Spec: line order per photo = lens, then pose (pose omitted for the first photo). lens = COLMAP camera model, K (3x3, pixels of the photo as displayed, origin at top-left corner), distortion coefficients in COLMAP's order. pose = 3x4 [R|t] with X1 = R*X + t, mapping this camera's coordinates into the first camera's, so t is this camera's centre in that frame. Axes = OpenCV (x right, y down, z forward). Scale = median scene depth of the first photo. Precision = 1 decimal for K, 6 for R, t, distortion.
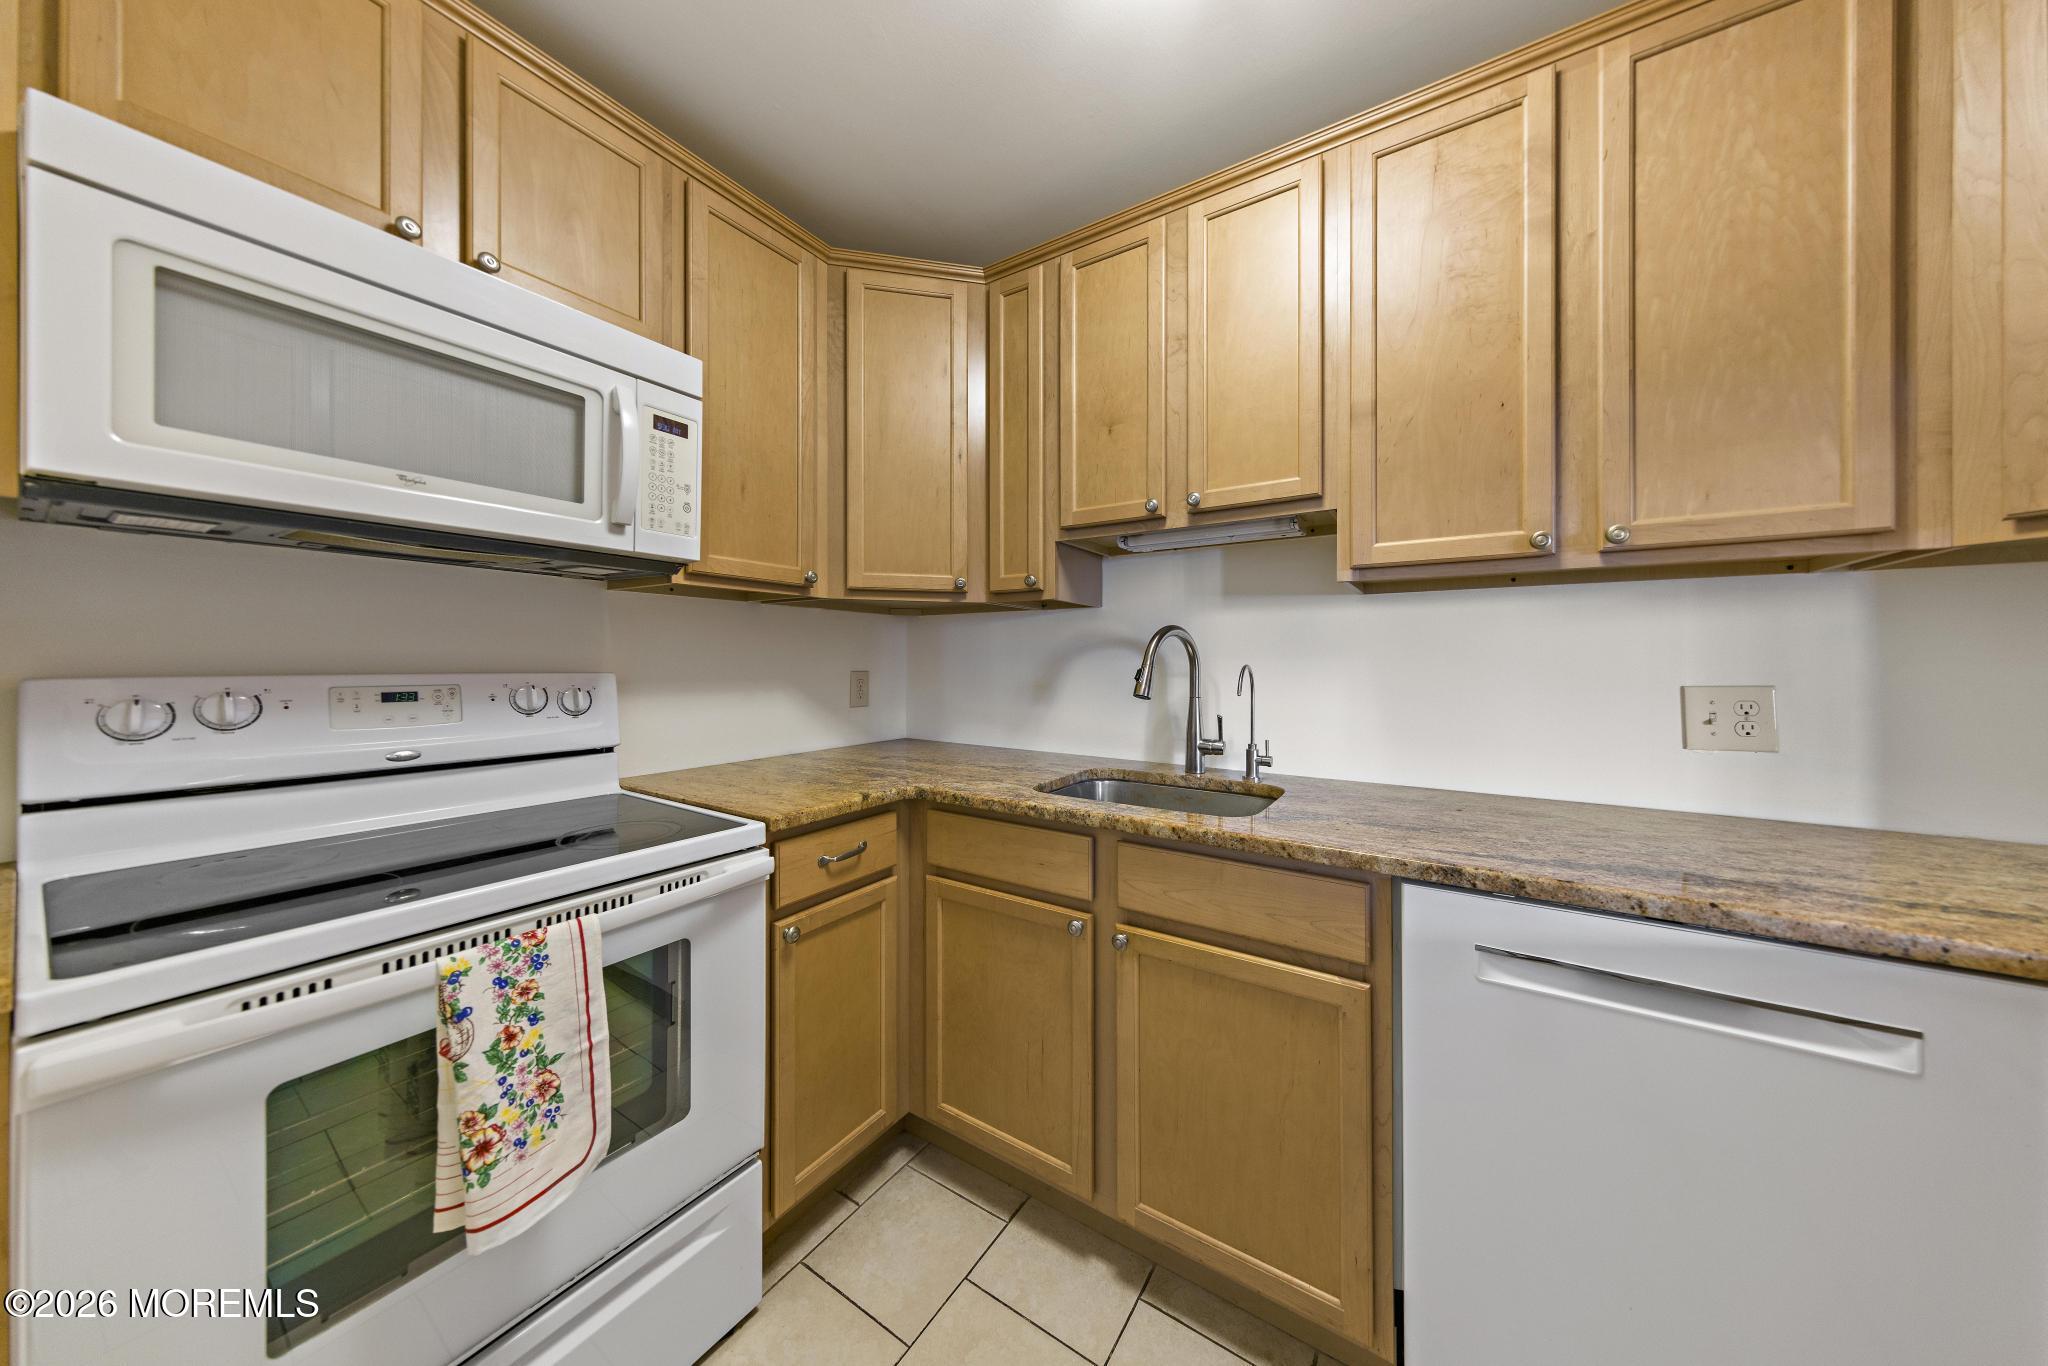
lens RADIAL K [[650.1, 0, 1025.6], [0, 650.1, 657.9], [0, 0, 1]] dist [0.003467, -0.000108]
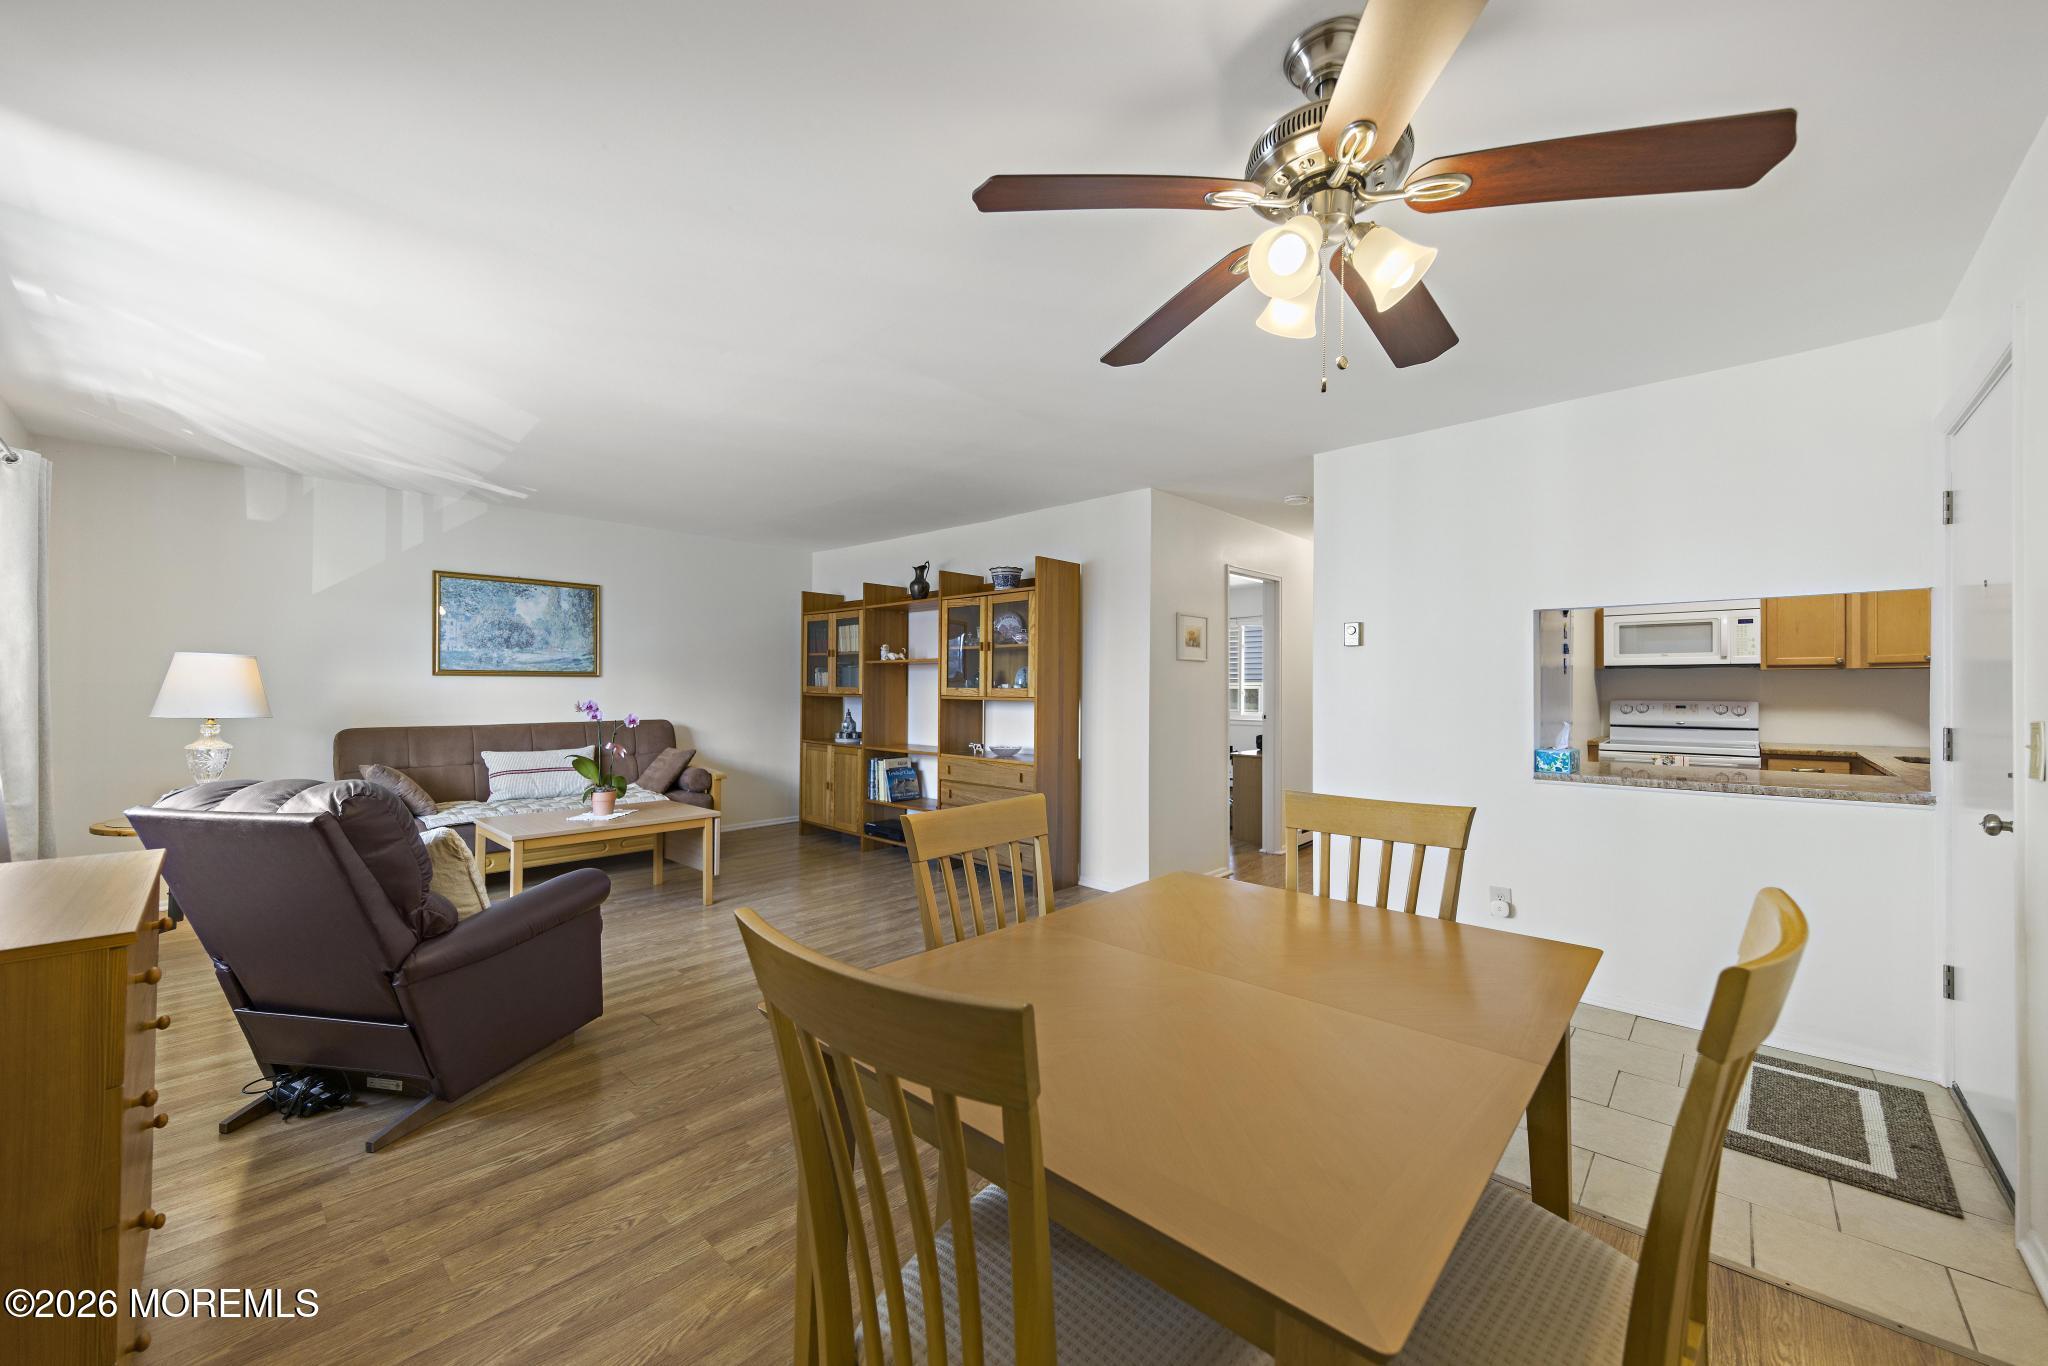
lens RADIAL K [[763.4, 0, 1024.0], [0, 763.4, 683.0], [0, 0, 1]] dist [0.001585, 0.000178]
pose [[-0.165394, -0.010023, -0.986177, 3.791841], [0.001923, 0.999943, -0.010486, -0.034961], [0.986226, -0.003631, -0.165365, -1.869233]]
